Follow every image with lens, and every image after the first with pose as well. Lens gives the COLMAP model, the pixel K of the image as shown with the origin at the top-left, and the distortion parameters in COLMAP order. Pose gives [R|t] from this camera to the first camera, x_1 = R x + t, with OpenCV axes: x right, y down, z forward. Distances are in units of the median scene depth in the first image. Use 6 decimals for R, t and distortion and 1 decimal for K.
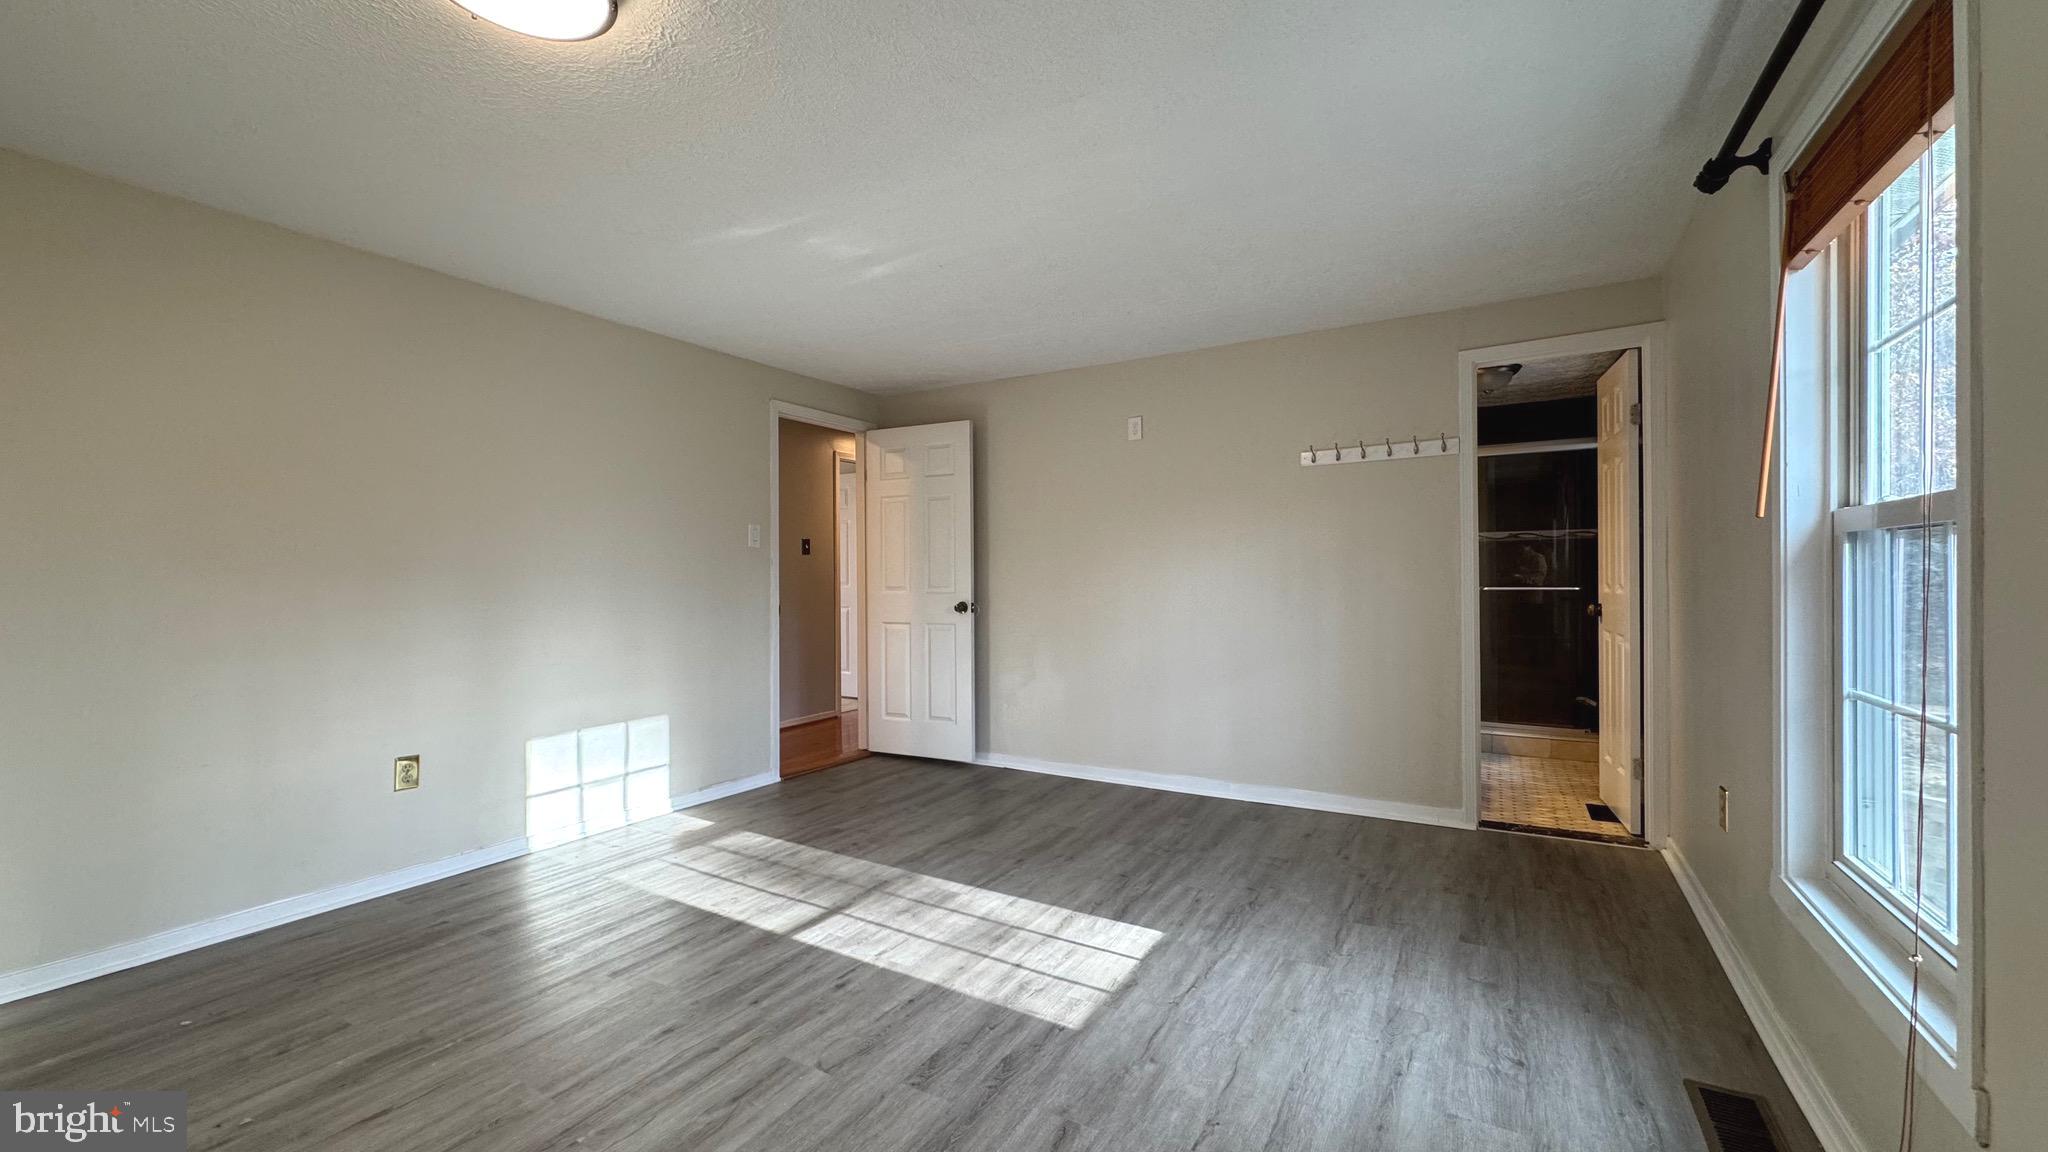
lens RADIAL K [[807.4, 0, 1015.3], [0, 807.4, 579.9], [0, 0, 1]] dist [0.000484, 0.000011]
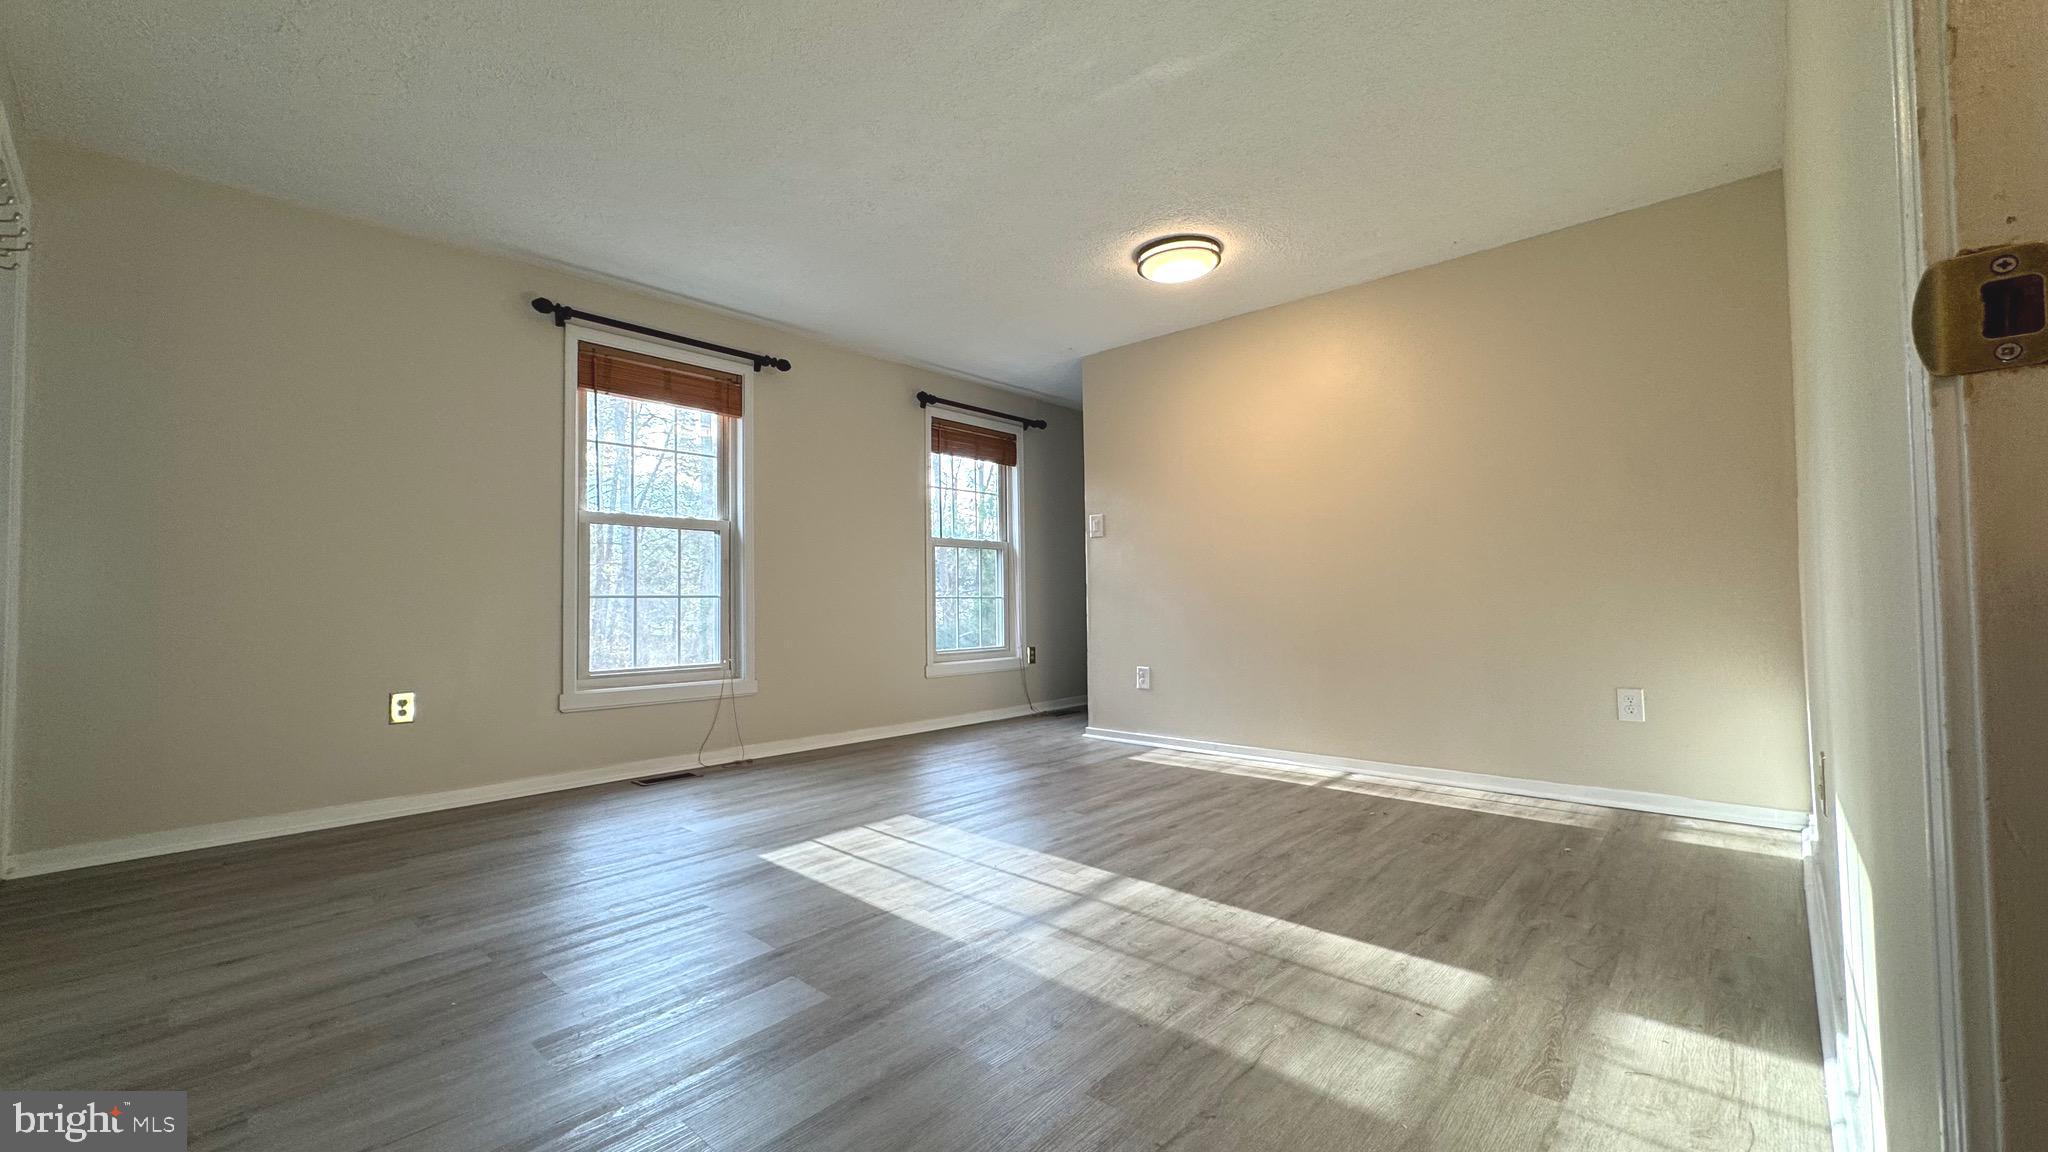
lens RADIAL K [[807.4, 0, 1015.3], [0, 807.4, 579.9], [0, 0, 1]] dist [0.000484, 0.000011]
pose [[-0.977559, 0.026392, 0.209001, -0.364677], [0.019819, 0.999243, -0.033481, 0.122126], [-0.209727, -0.028587, -0.977342, 1.928158]]
